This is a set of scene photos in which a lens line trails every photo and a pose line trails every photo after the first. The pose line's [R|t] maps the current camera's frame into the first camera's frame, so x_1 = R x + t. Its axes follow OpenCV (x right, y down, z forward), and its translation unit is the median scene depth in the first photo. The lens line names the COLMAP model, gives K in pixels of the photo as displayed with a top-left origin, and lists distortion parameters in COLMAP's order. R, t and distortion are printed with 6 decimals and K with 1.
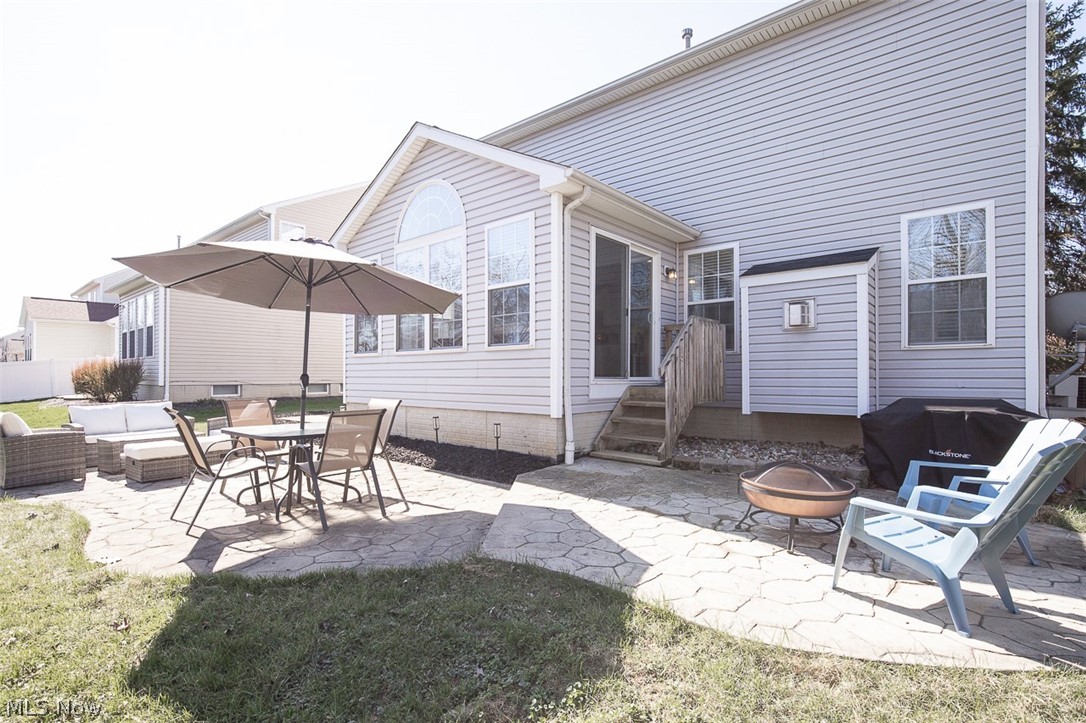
lens RADIAL K [[521.6, 0, 543.8], [0, 521.6, 372.6], [0, 0, 1]] dist [-0.005901, -0.000715]
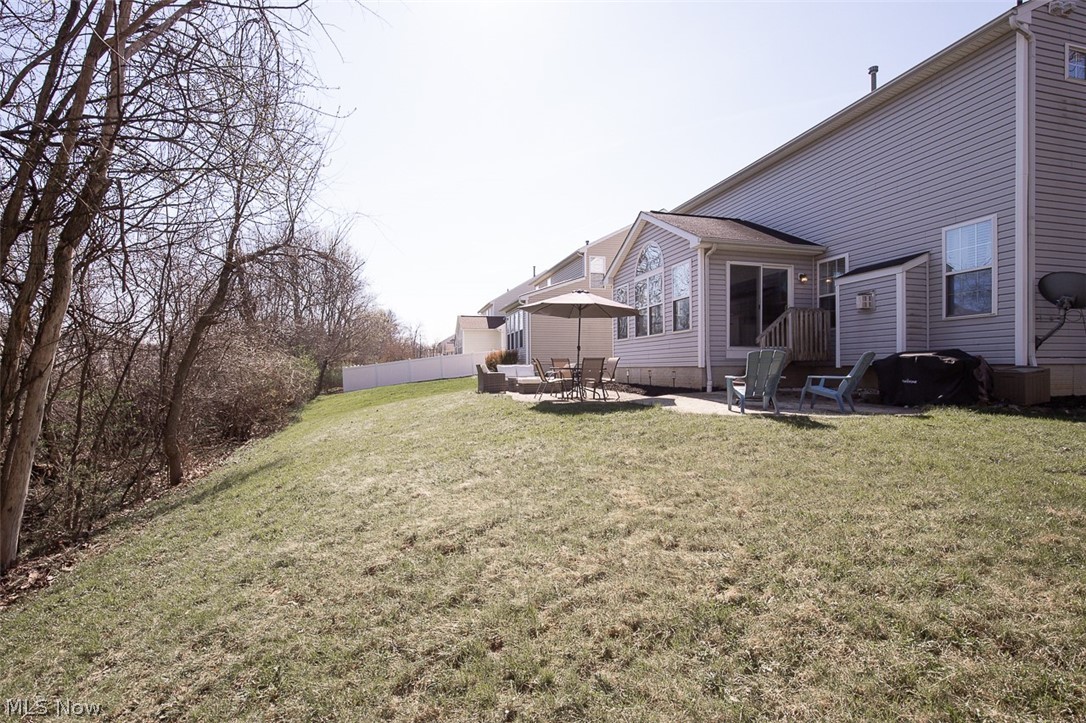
lens RADIAL K [[501.5, 0, 539.2], [0, 501.5, 360.1], [0, 0, 1]] dist [-0.026480, 0.014678]
pose [[0.822969, -0.013787, -0.567919, 0.500831], [0.009506, 0.999900, -0.010500, 0.064547], [0.568007, 0.003243, 0.823018, -0.719796]]
